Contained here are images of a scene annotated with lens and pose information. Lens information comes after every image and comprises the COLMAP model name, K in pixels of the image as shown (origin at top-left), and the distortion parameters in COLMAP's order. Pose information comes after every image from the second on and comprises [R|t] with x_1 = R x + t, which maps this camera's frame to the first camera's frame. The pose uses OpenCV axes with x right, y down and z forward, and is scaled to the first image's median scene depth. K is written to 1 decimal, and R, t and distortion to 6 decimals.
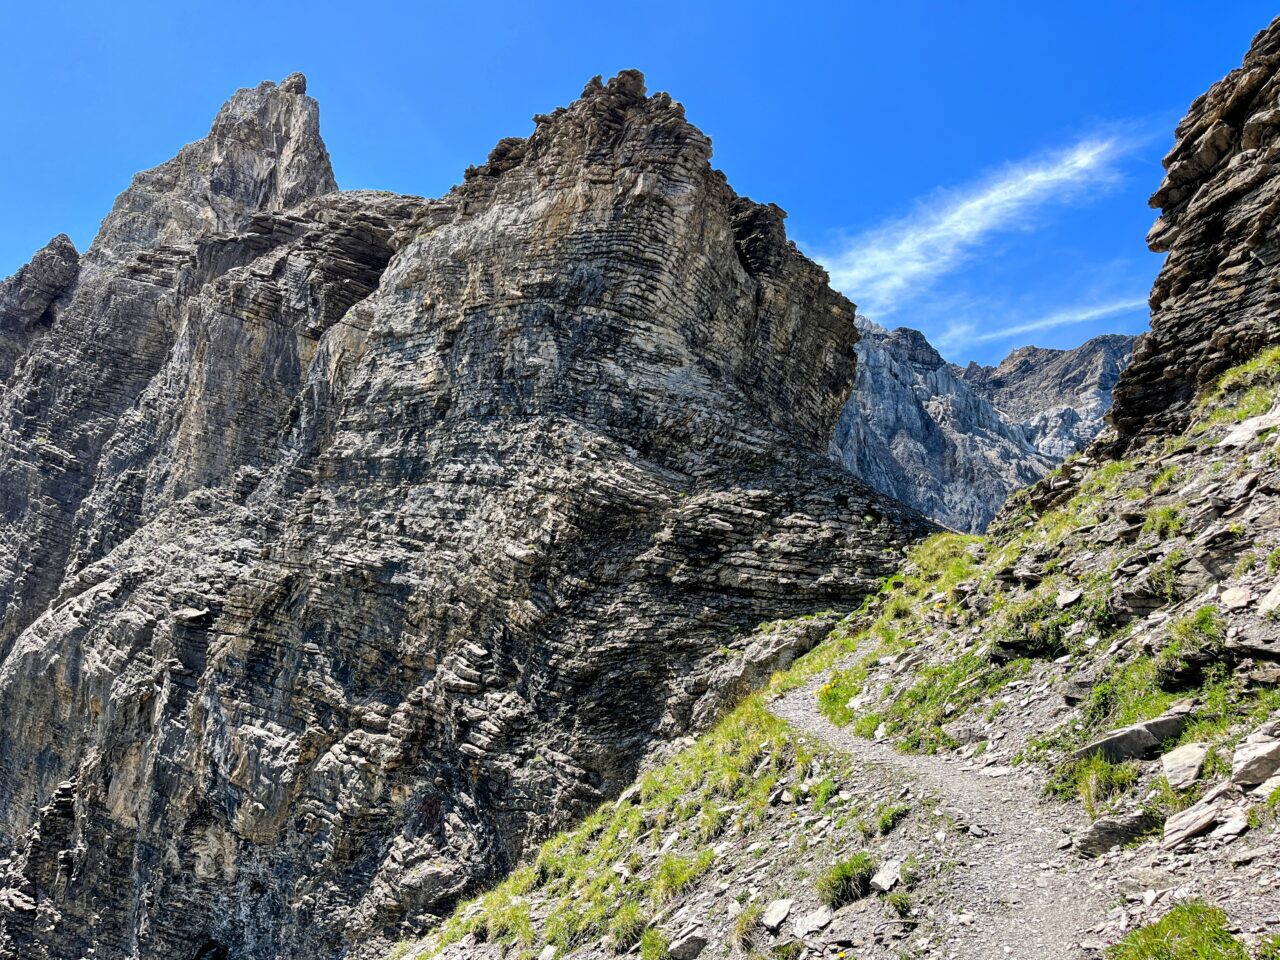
lens RADIAL K [[960.5, 0, 640.0], [0, 960.5, 480.0], [0, 0, 1]] dist [0.059136, -0.060413]
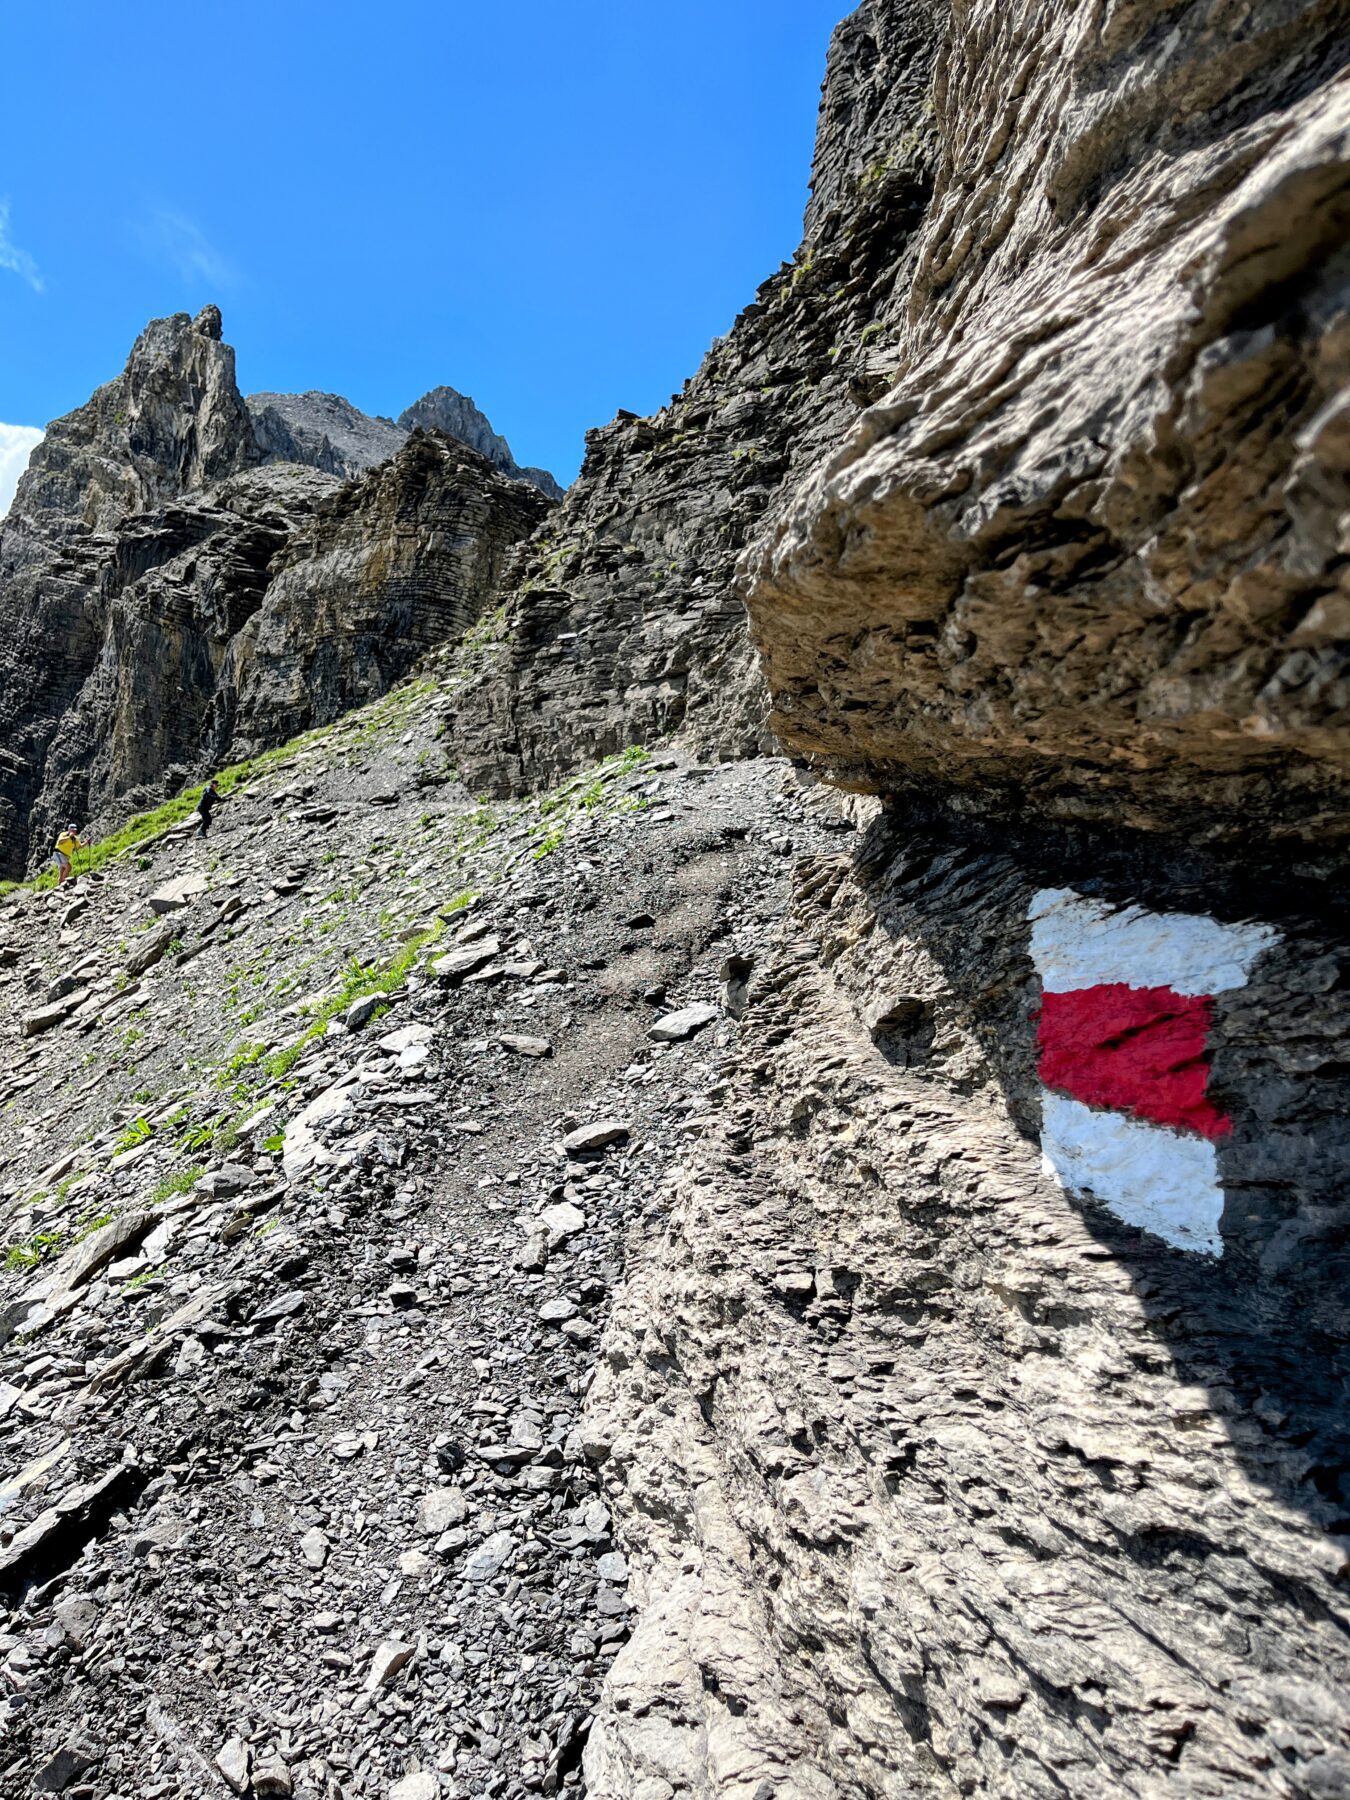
lens RADIAL K [[1350.7, 0, 675.0], [0, 1350.7, 900.0], [0, 0, 1]] dist [0.059136, -0.060413]
pose [[0.996013, -0.036227, -0.081526, 0.251302], [0.046255, 0.991118, 0.124682, -0.024979], [0.076285, -0.127956, 0.988842, -0.453350]]
